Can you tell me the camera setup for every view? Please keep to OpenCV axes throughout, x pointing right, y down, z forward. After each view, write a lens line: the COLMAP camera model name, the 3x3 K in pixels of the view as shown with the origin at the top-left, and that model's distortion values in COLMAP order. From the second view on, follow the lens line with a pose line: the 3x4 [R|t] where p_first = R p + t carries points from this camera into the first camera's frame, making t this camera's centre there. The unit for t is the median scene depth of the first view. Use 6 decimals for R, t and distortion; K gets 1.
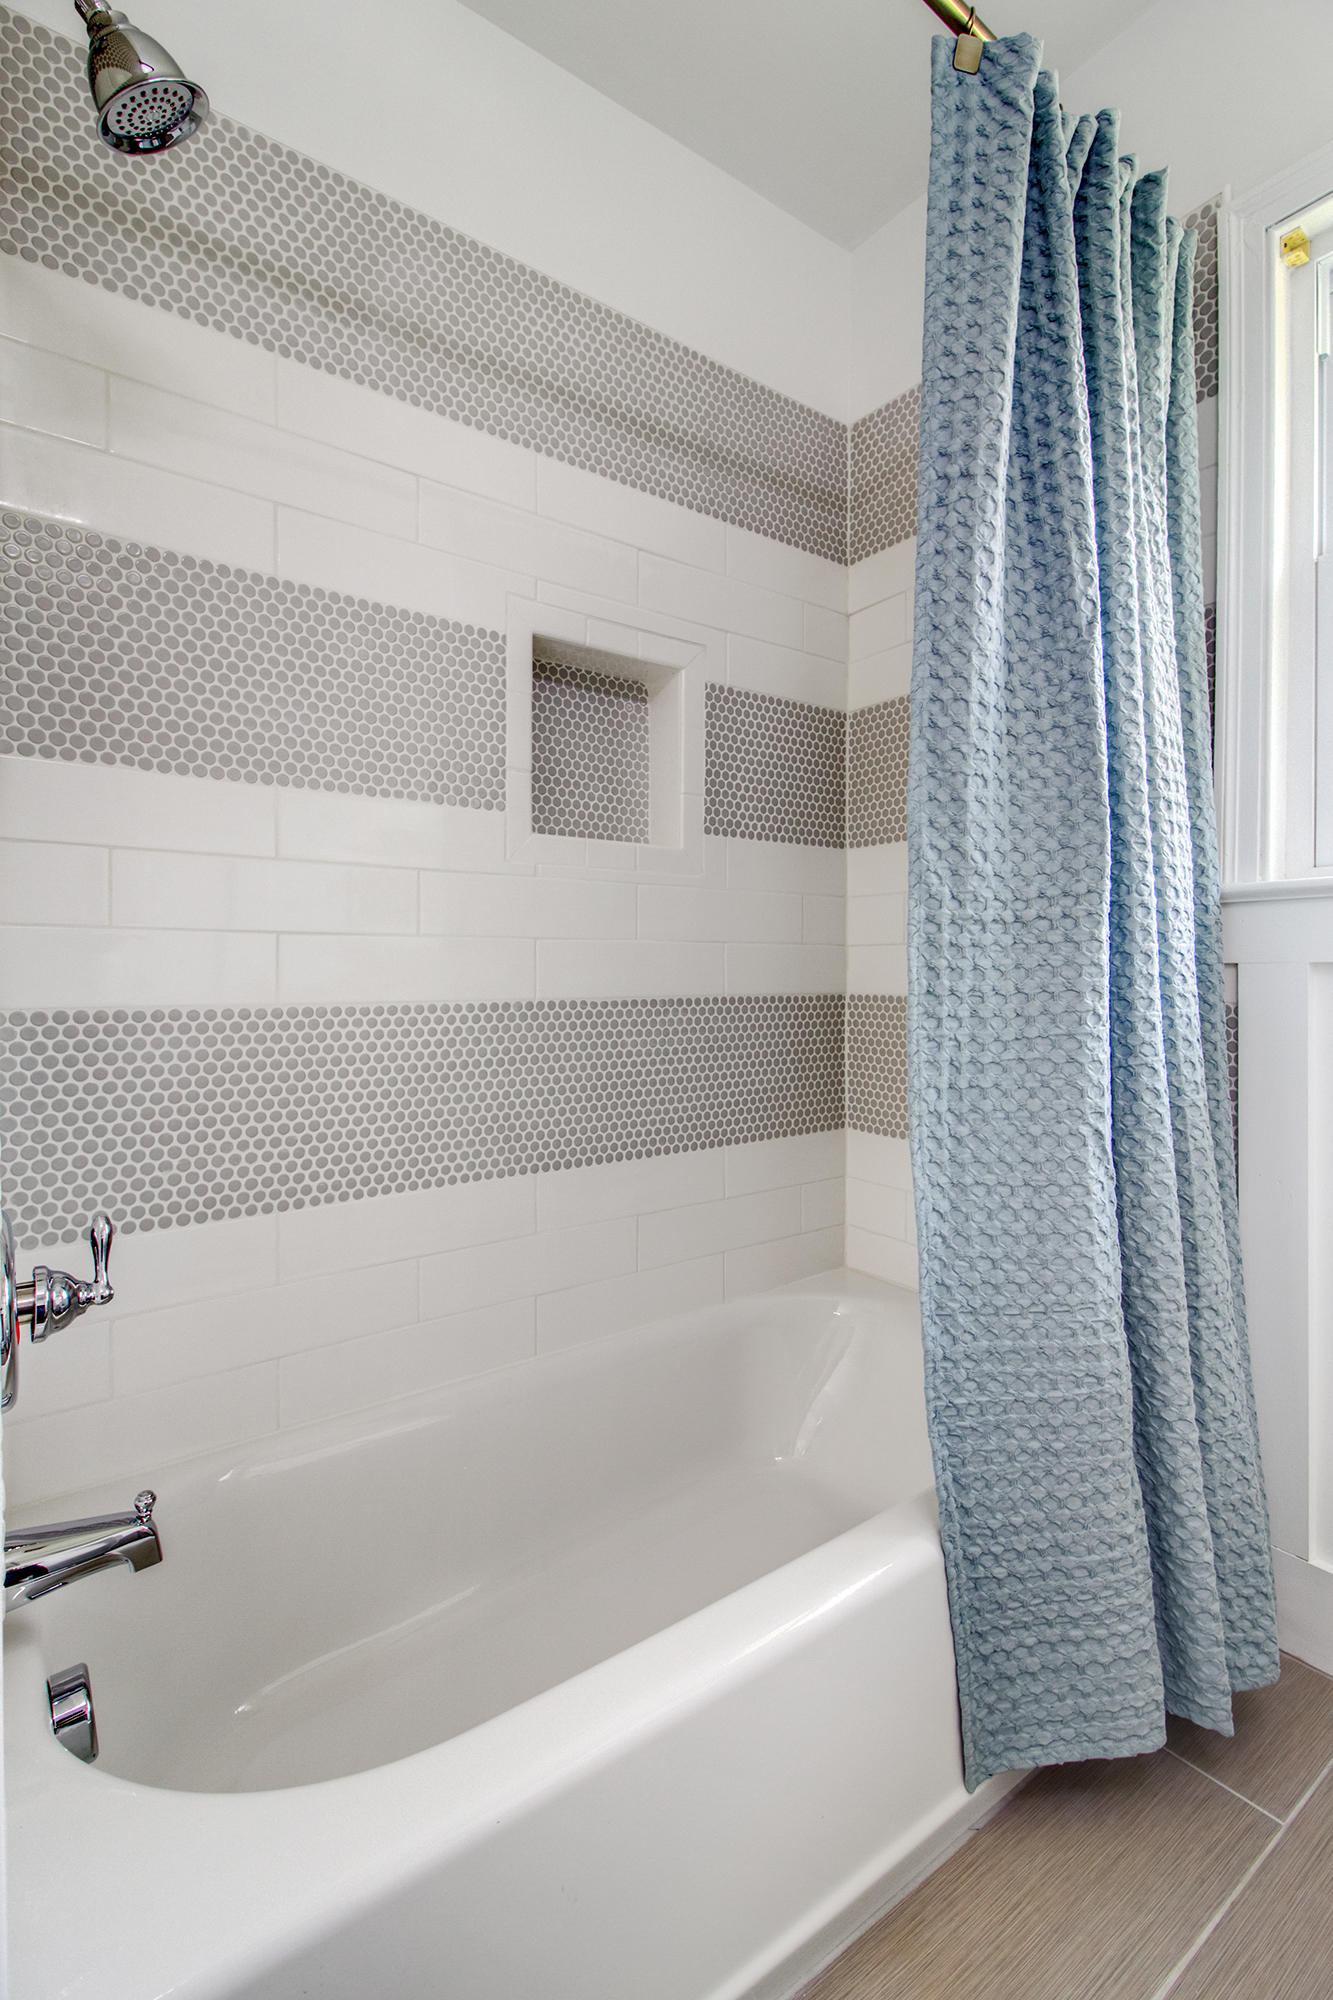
lens RADIAL K [[946.7, 0, 667.6], [0, 946.7, 984.4], [0, 0, 1]] dist [0.010826, -0.003390]
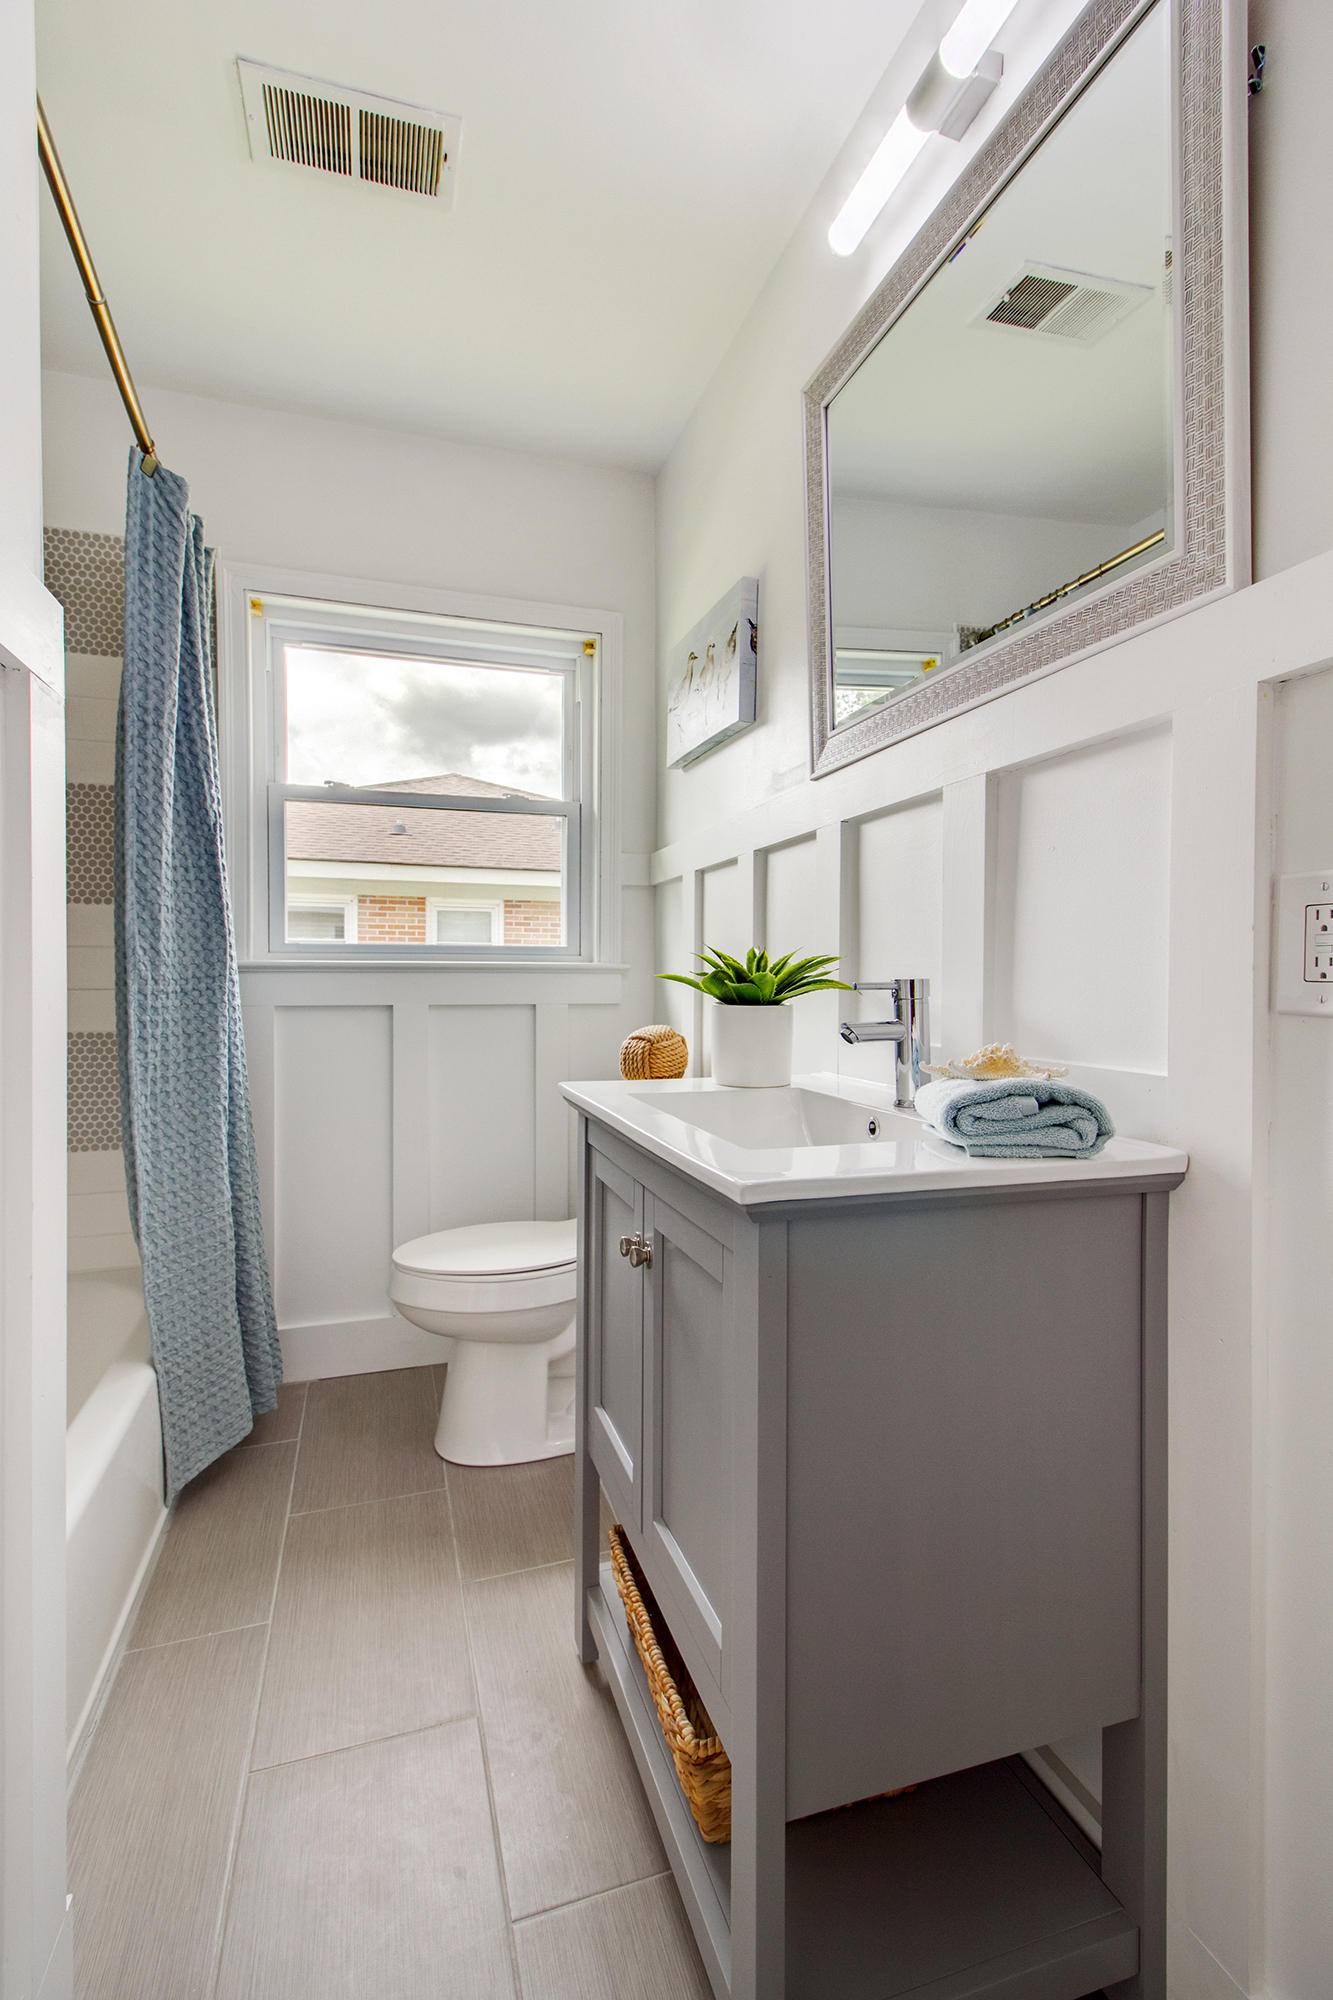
lens RADIAL K [[946.7, 0, 669.0], [0, 946.7, 990.6], [0, 0, 1]] dist [0.010826, -0.003390]
pose [[0.323374, -0.021231, 0.946033, -0.968992], [0.005025, 0.999773, 0.020719, -0.100385], [-0.946258, -0.001946, 0.323407, -0.382957]]
